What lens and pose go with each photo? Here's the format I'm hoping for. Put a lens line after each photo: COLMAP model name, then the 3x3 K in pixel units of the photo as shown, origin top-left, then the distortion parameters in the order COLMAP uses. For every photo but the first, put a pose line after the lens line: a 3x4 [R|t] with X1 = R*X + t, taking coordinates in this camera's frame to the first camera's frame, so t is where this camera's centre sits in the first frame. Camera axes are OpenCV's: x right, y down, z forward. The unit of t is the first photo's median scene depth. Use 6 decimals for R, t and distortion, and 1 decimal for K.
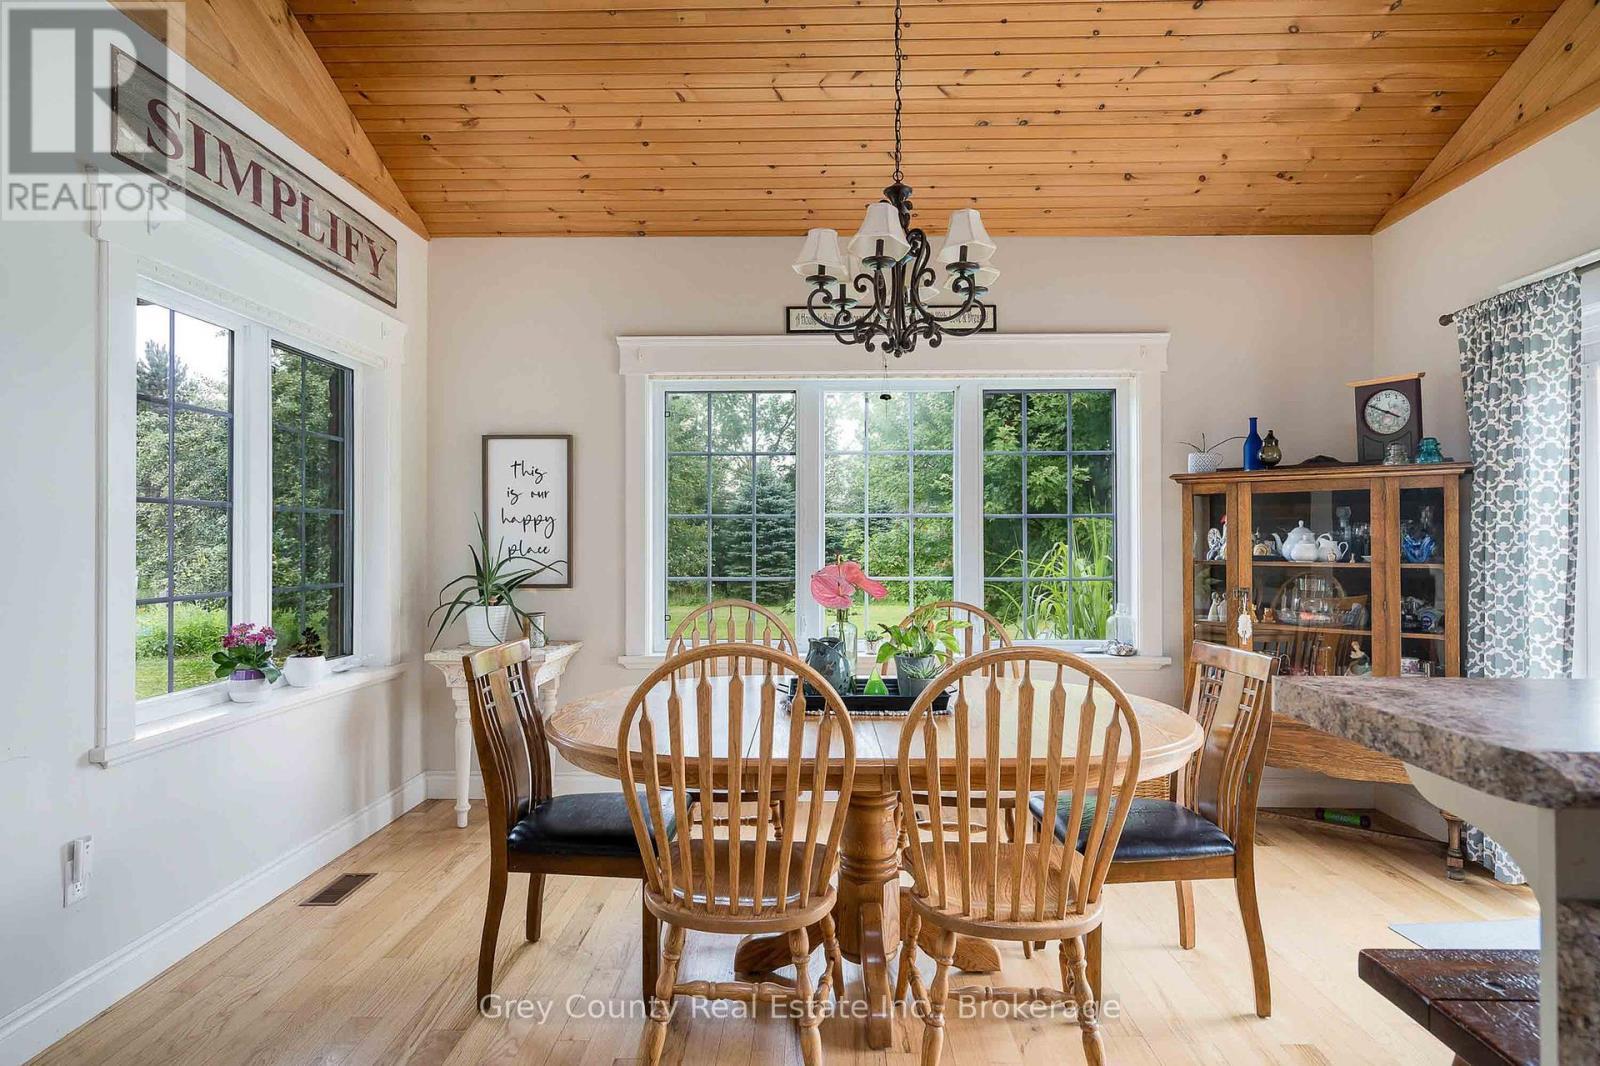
lens RADIAL K [[866.8, 0, 799.4], [0, 866.8, 530.1], [0, 0, 1]] dist [0.000800, 0.002411]
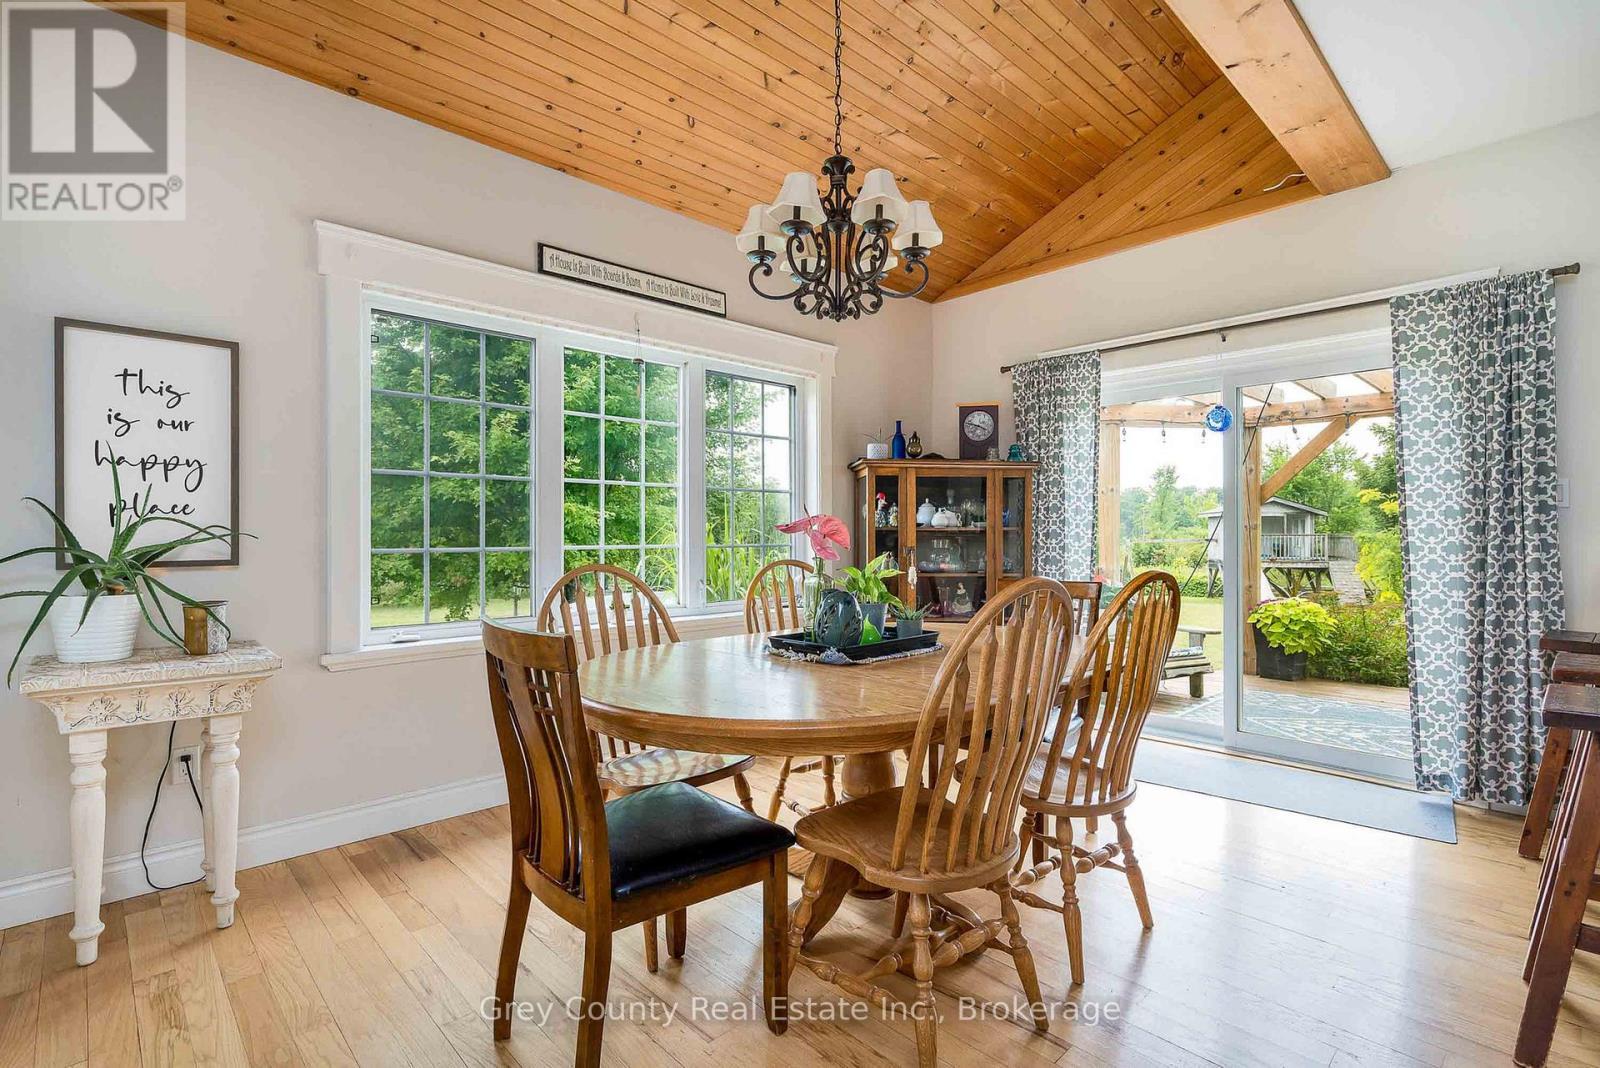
lens RADIAL K [[757.9, 0, 800.0], [0, 757.9, 534.0], [0, 0, 1]] dist [-0.000318, 0.000355]
pose [[0.700230, 0.000369, 0.713917, -0.459213], [-0.008172, 0.999938, 0.007498, 0.040929], [-0.713870, -0.011084, 0.700190, 0.311161]]
